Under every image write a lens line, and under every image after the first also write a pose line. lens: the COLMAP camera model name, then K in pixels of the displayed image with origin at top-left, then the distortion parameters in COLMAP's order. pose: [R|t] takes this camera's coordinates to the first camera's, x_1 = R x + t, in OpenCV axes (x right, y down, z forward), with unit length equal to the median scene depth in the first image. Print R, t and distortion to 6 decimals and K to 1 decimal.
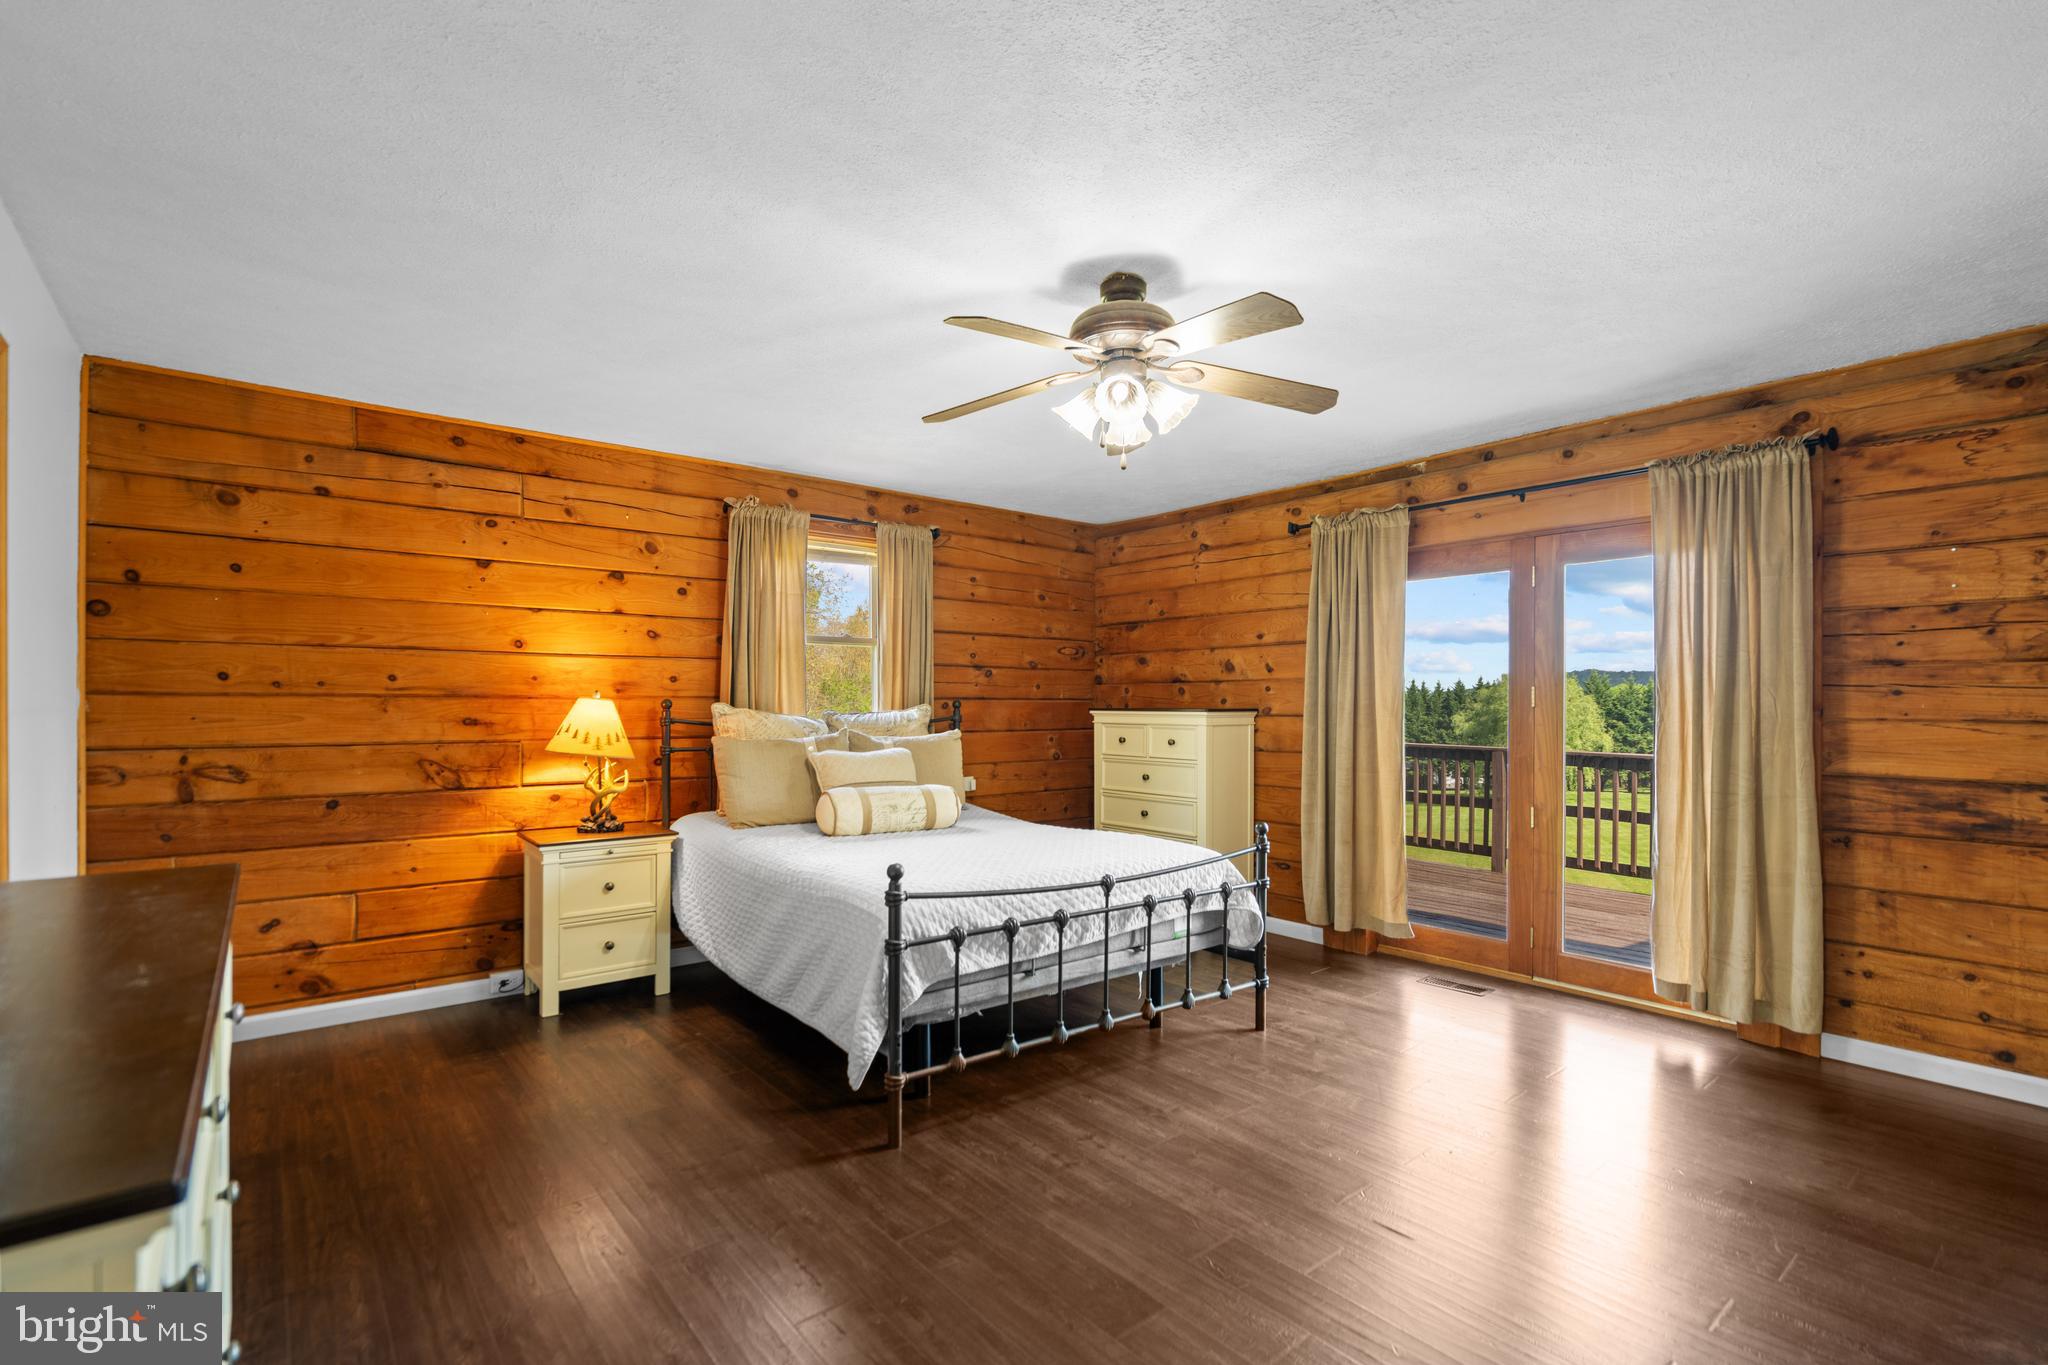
lens RADIAL K [[935.3, 0, 1018.0], [0, 935.3, 700.2], [0, 0, 1]] dist [-0.003466, 0.005430]
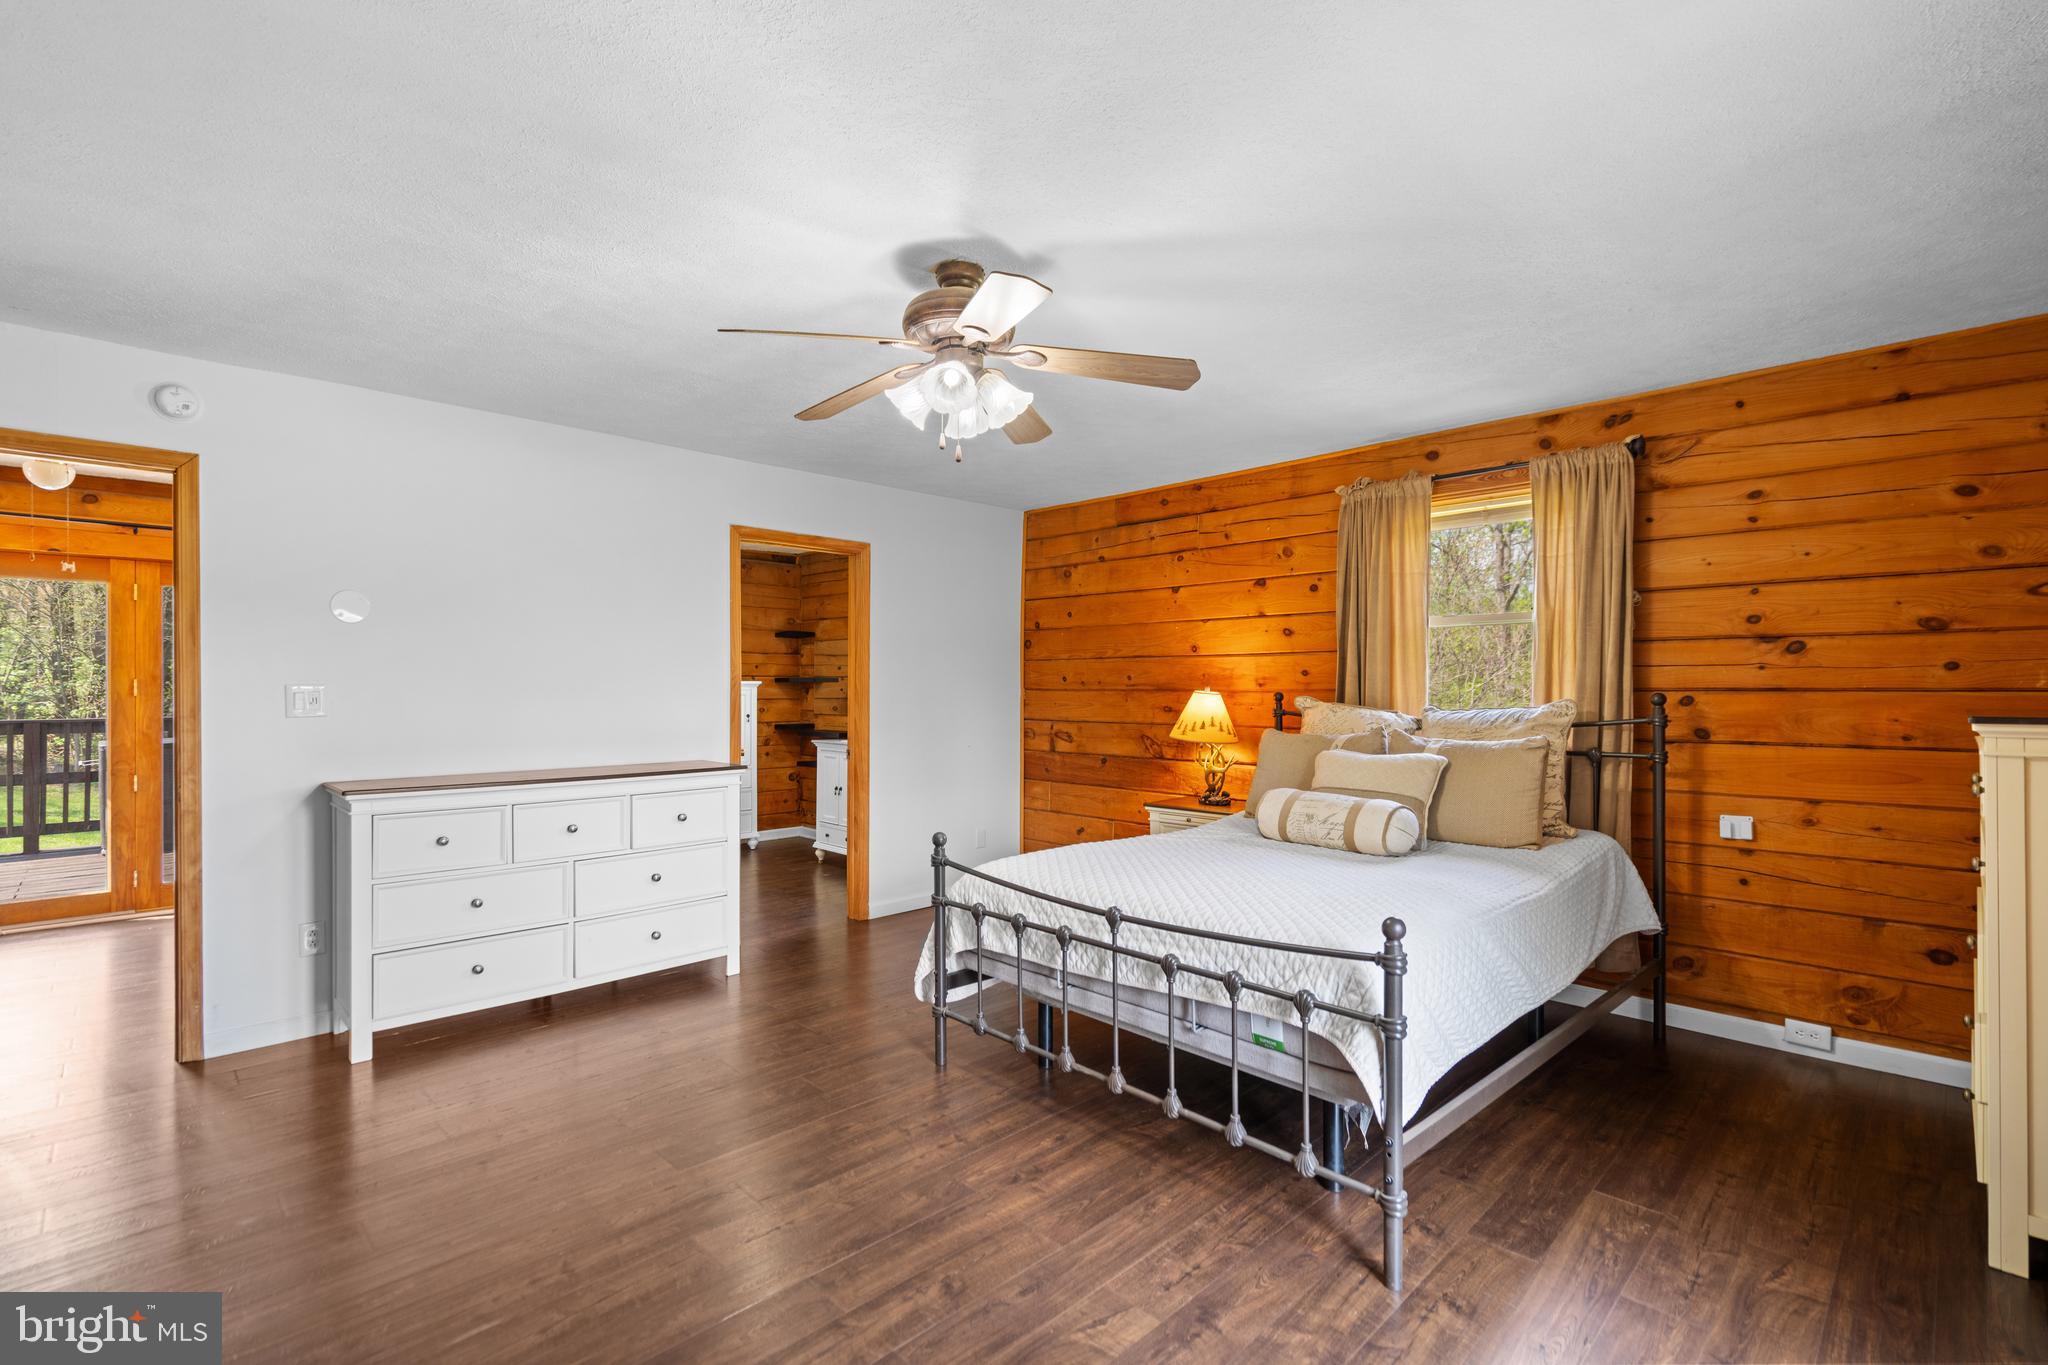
lens RADIAL K [[935.3, 0, 1020.7], [0, 935.3, 681.6], [0, 0, 1]] dist [-0.003466, 0.005430]
pose [[0.096433, -0.008091, -0.995307, 0.779570], [0.005455, 0.999956, -0.007601, -0.007989], [0.995325, -0.004696, 0.096473, 0.704112]]
